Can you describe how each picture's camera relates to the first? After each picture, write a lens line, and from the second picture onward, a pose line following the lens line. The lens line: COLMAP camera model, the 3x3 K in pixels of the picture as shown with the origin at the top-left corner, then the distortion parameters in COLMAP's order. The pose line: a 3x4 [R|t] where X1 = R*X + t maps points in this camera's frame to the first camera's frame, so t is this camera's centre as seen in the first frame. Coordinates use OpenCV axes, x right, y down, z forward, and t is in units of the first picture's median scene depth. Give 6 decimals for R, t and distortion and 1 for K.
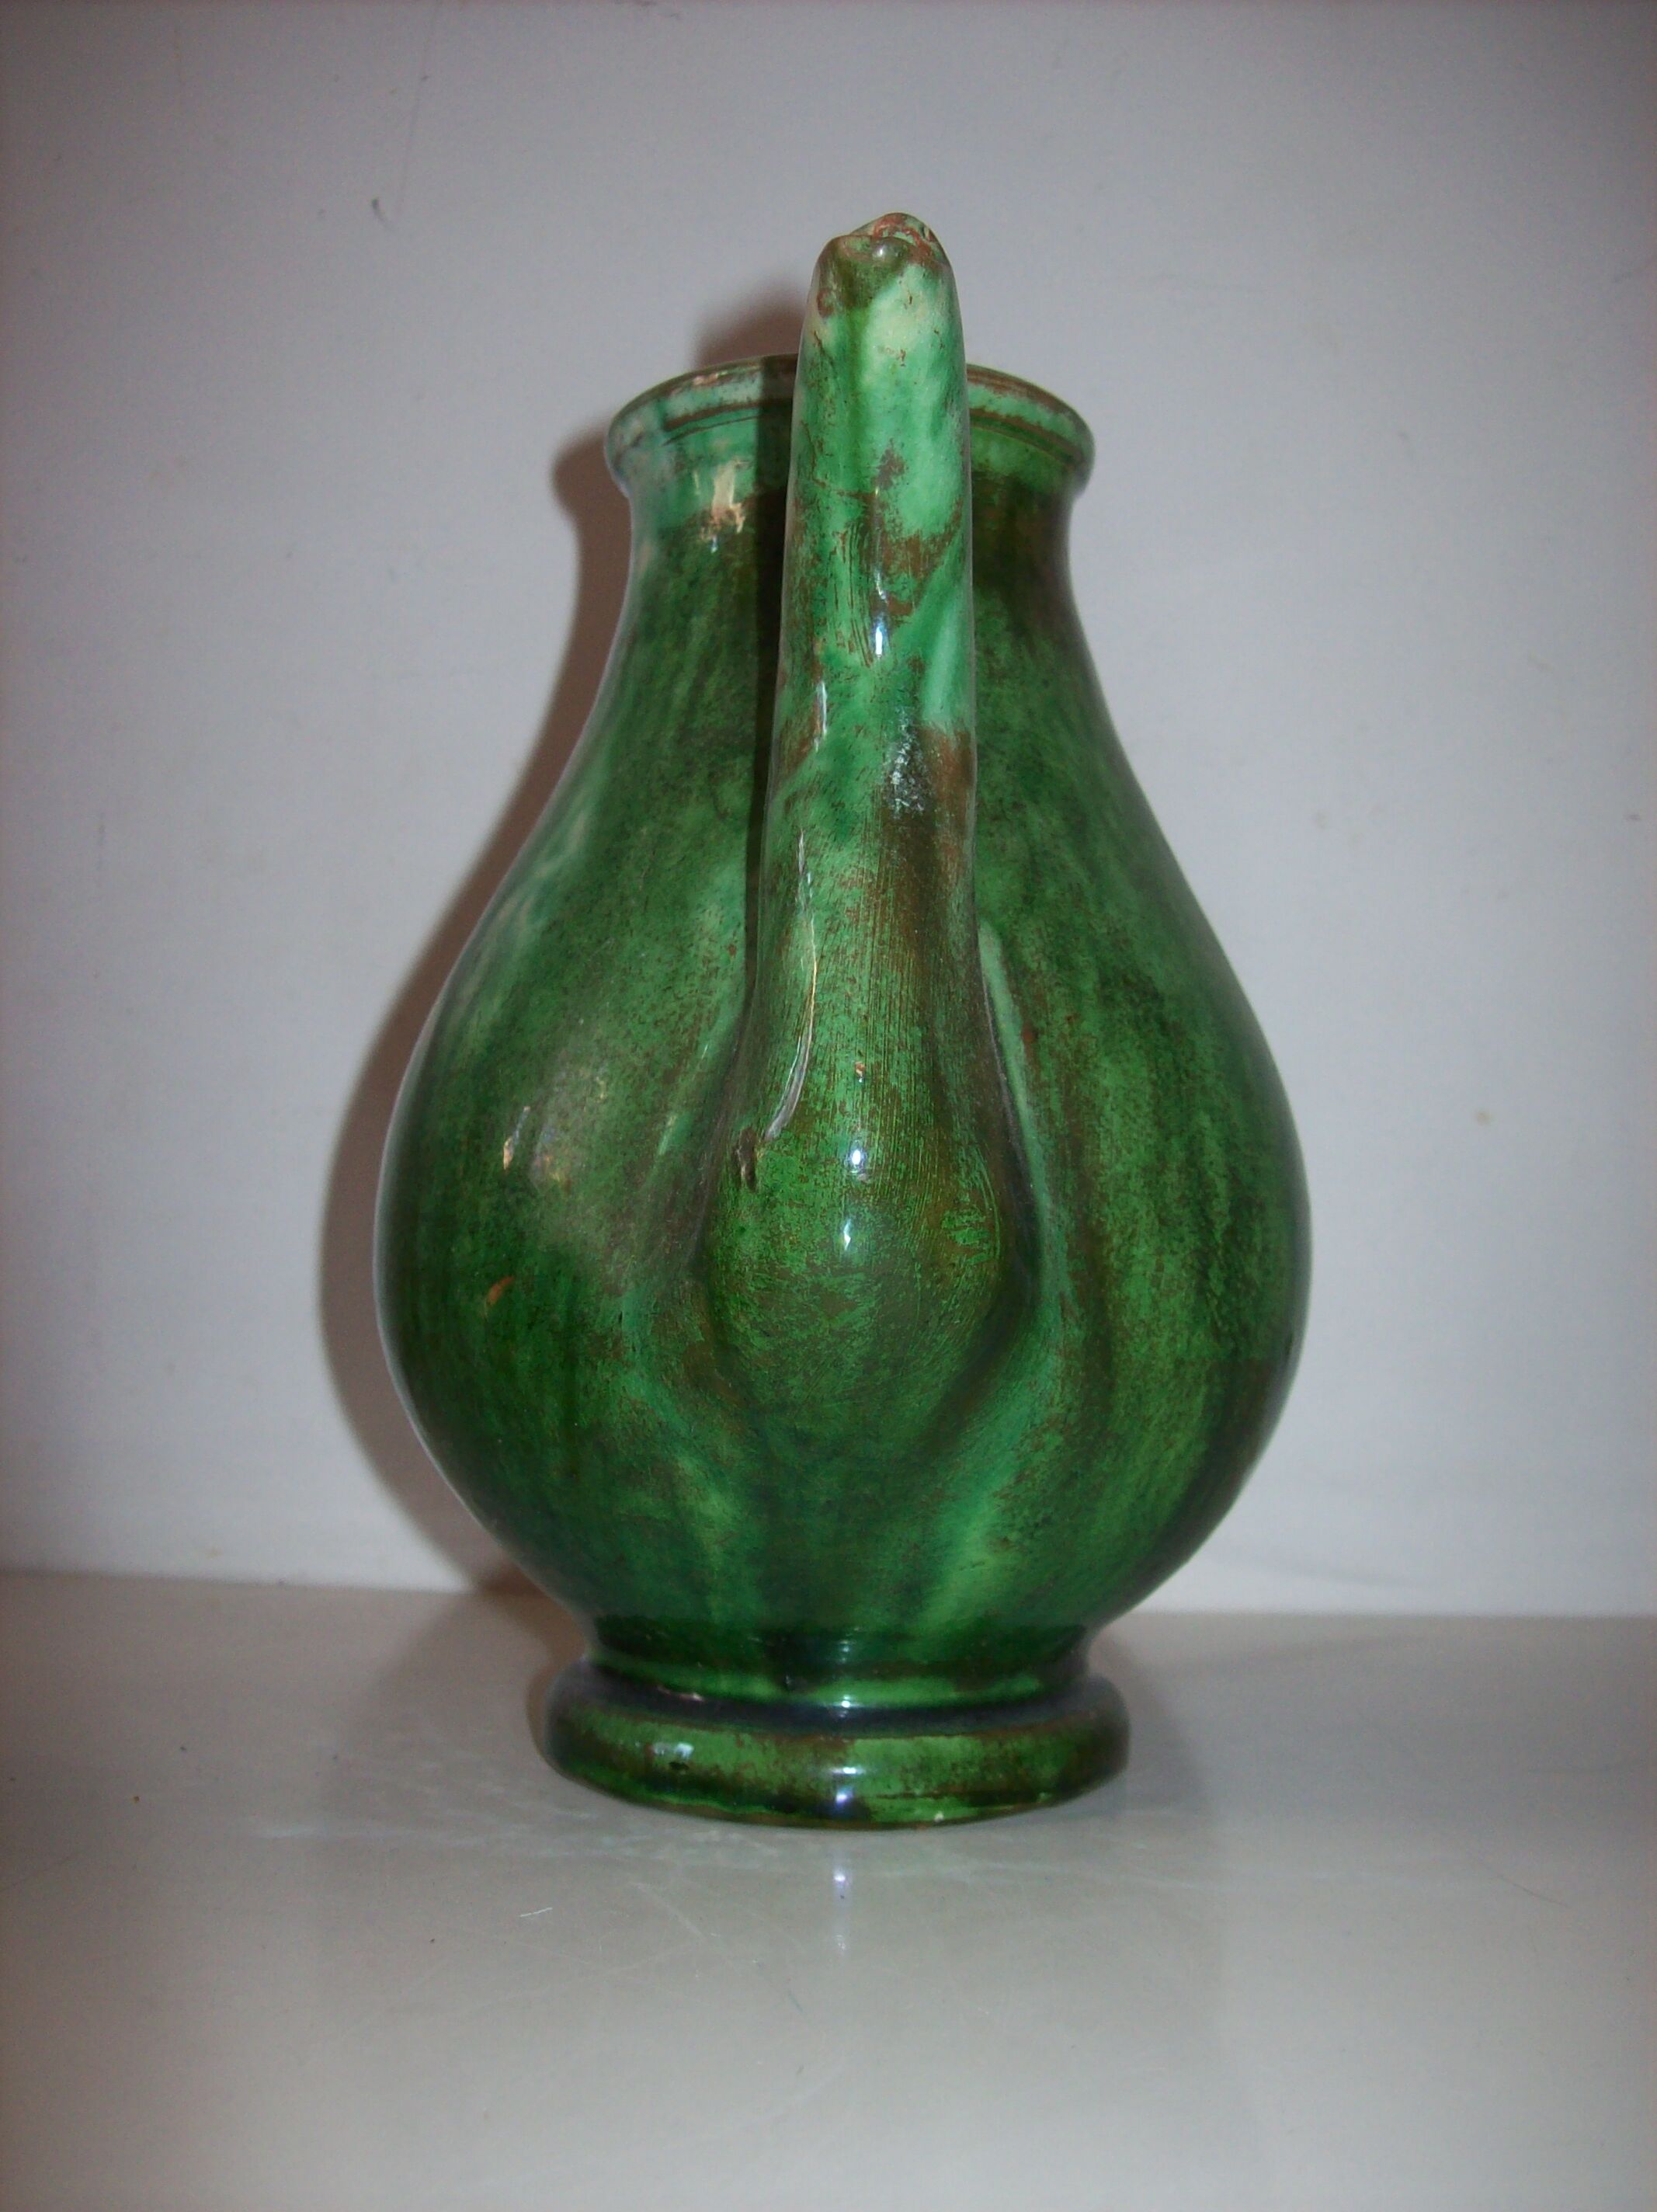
lens RADIAL K [[2312.9, 0, 776.3], [0, 2312.9, 1115.4], [0, 0, 1]] dist [-0.179284, 0.005298]
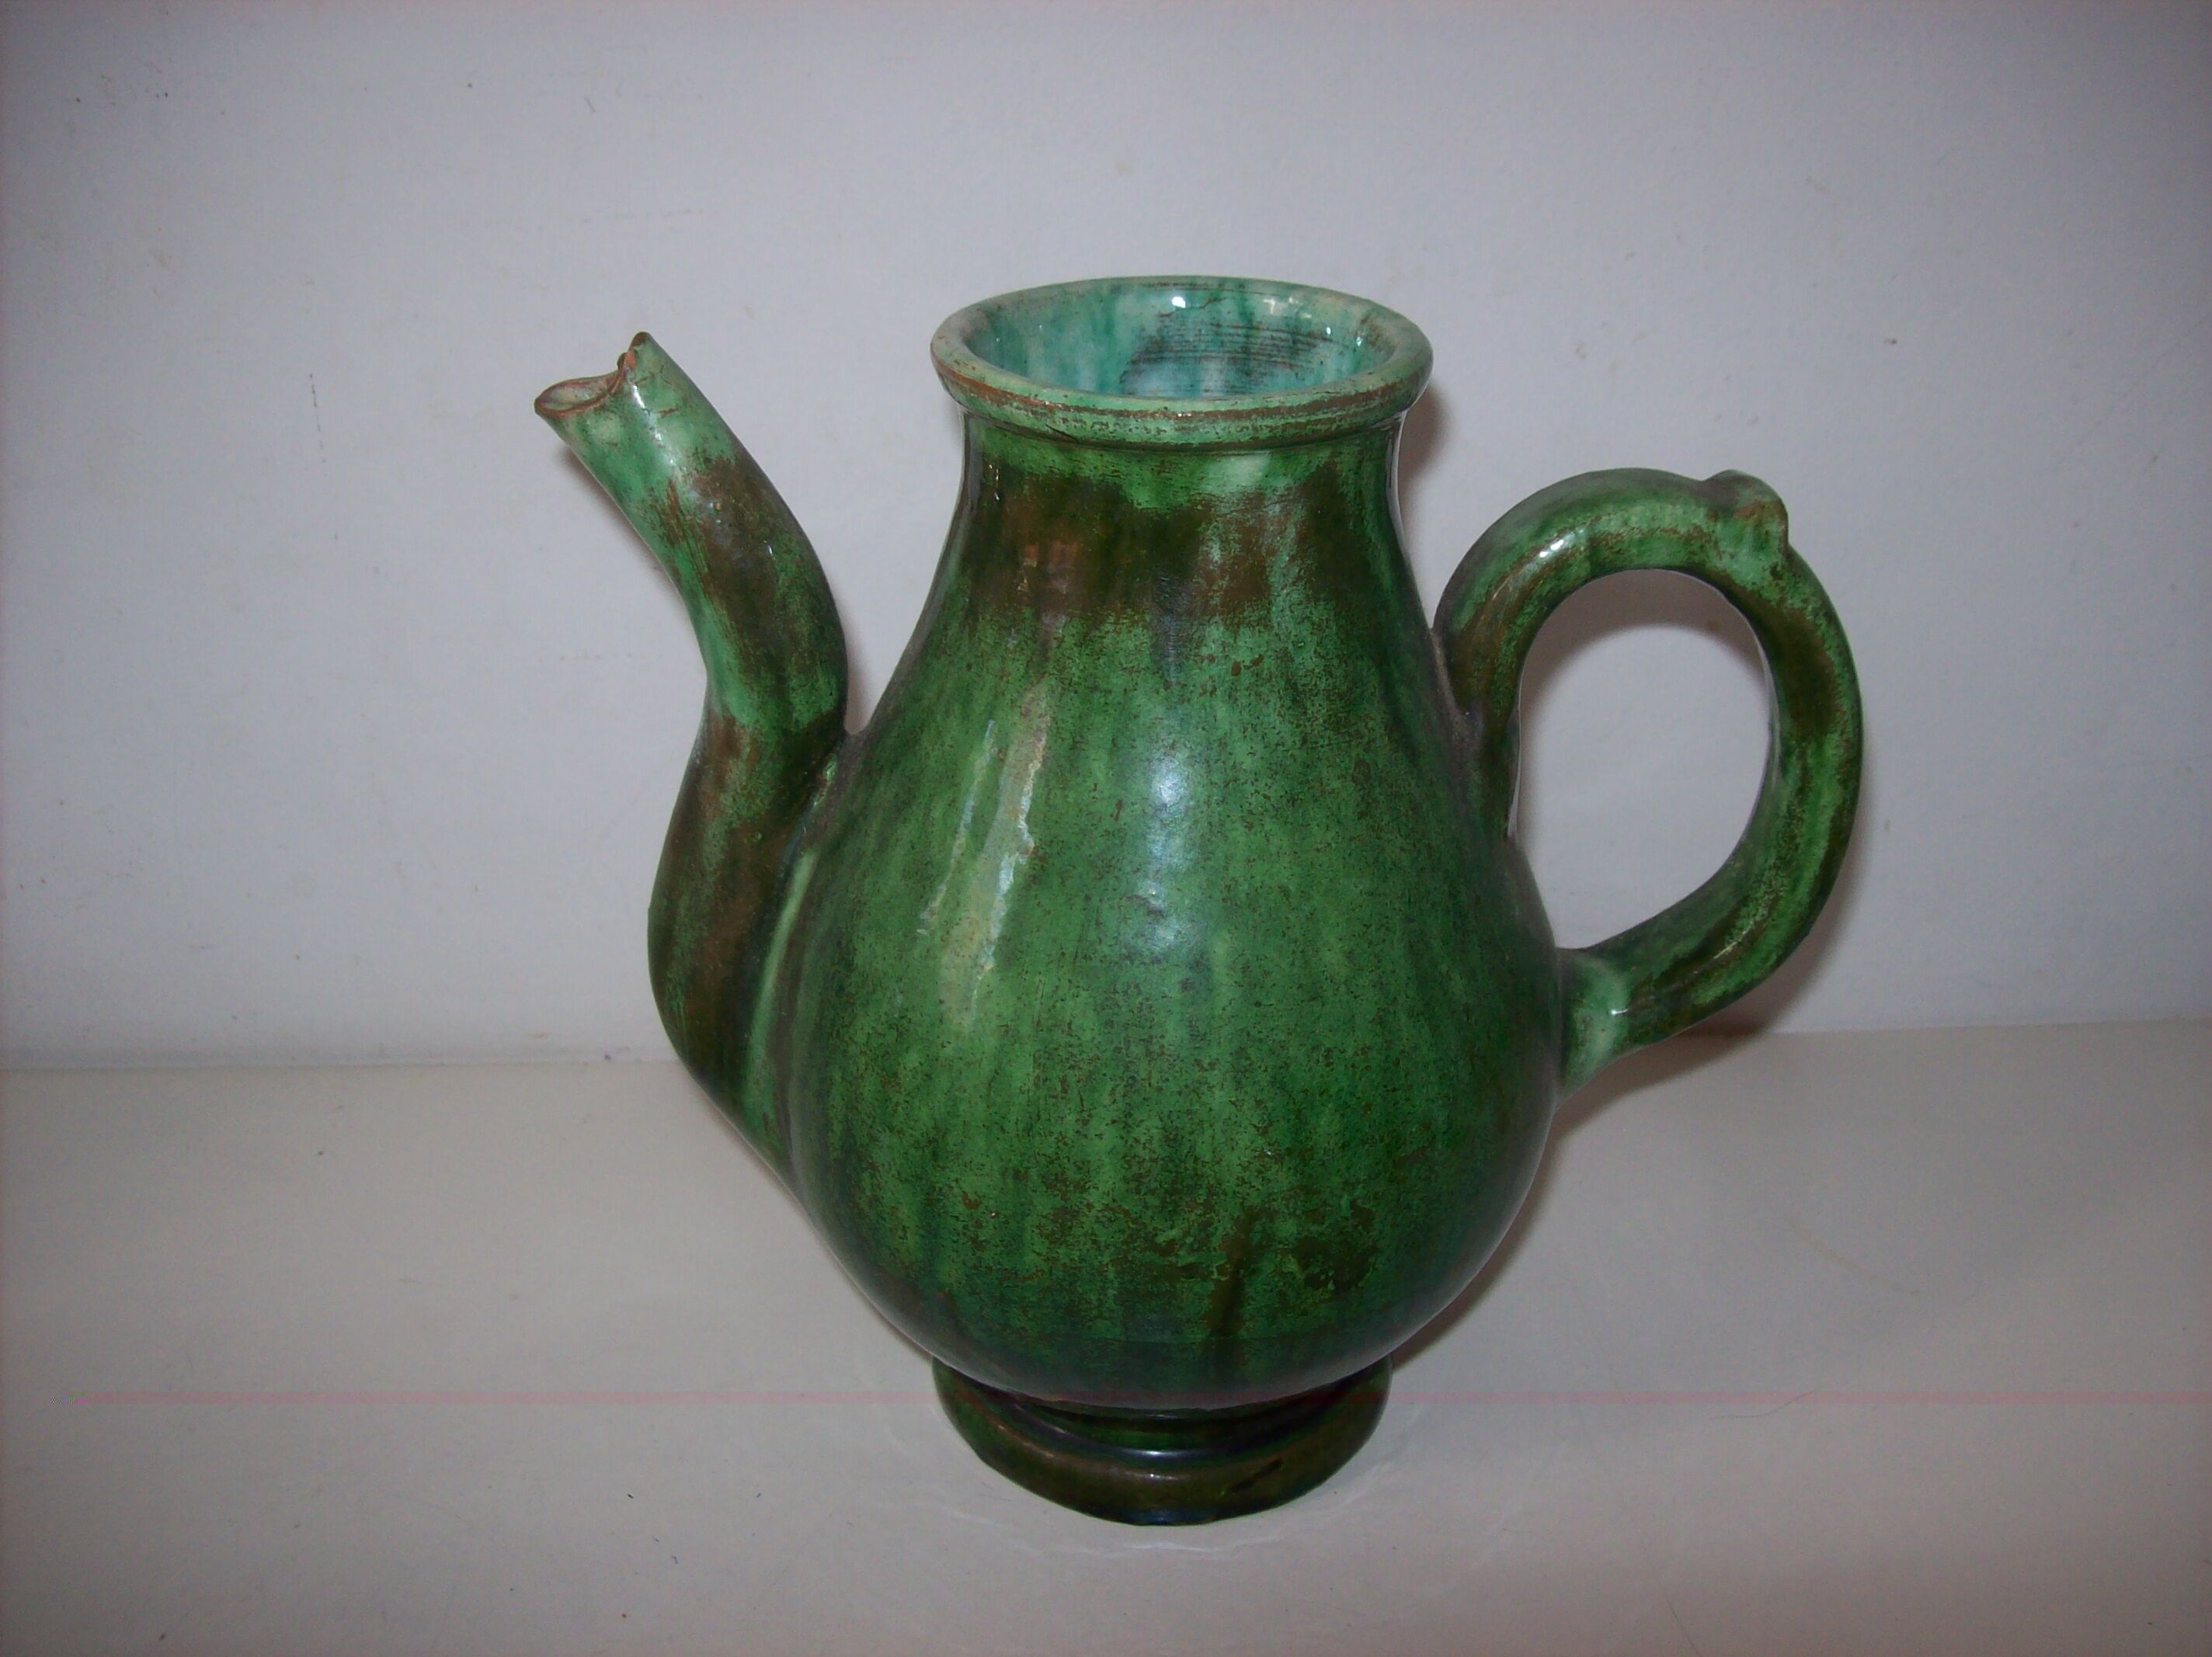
lens RADIAL K [[2312.9, 0, 1106.0], [0, 2312.9, 828.5], [0, 0, 1]] dist [-0.179284, 0.005298]
pose [[-0.073609, 0.429968, -0.899838, 1.193690], [0.042779, 0.902817, 0.427892, -0.618278], [0.996369, -0.006997, -0.084849, 1.227106]]
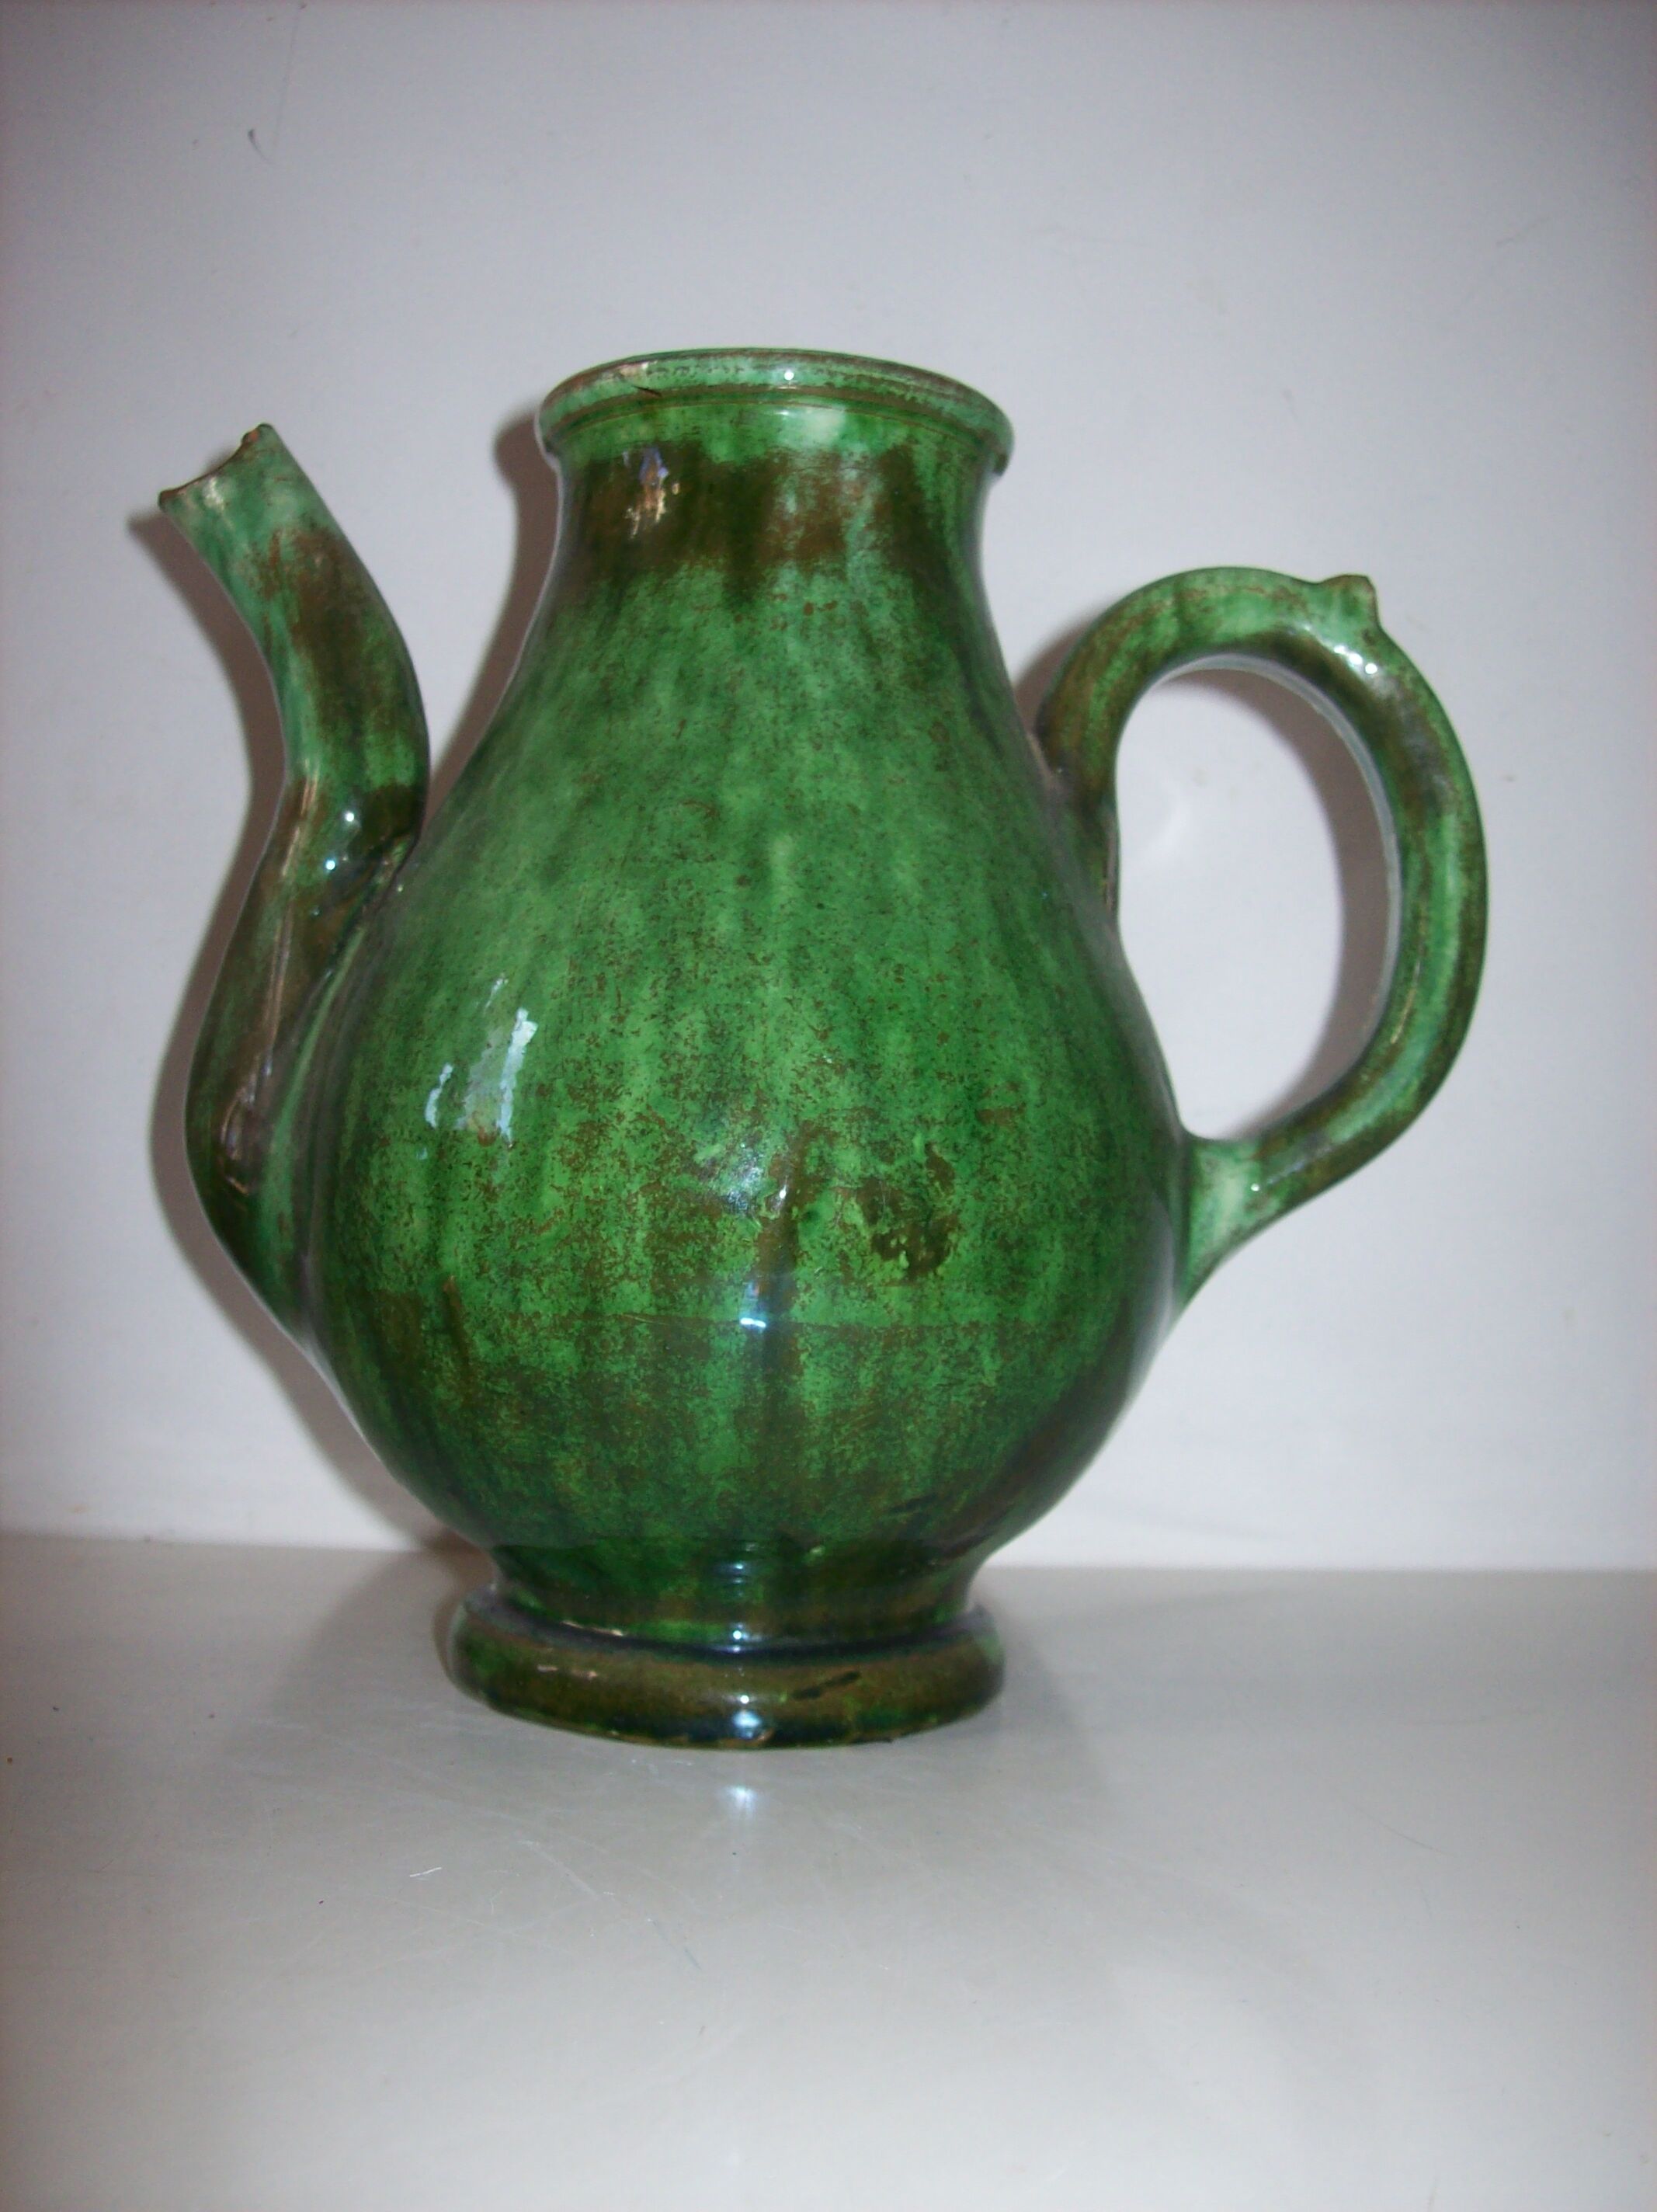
lens RADIAL K [[2312.9, 0, 776.3], [0, 2312.9, 1115.4], [0, 0, 1]] dist [-0.179284, 0.005298]
pose [[-0.103528, -0.045041, -0.993606, 1.221400], [0.008444, 0.998898, -0.046160, 0.006461], [0.994591, -0.013169, -0.103034, 1.282544]]
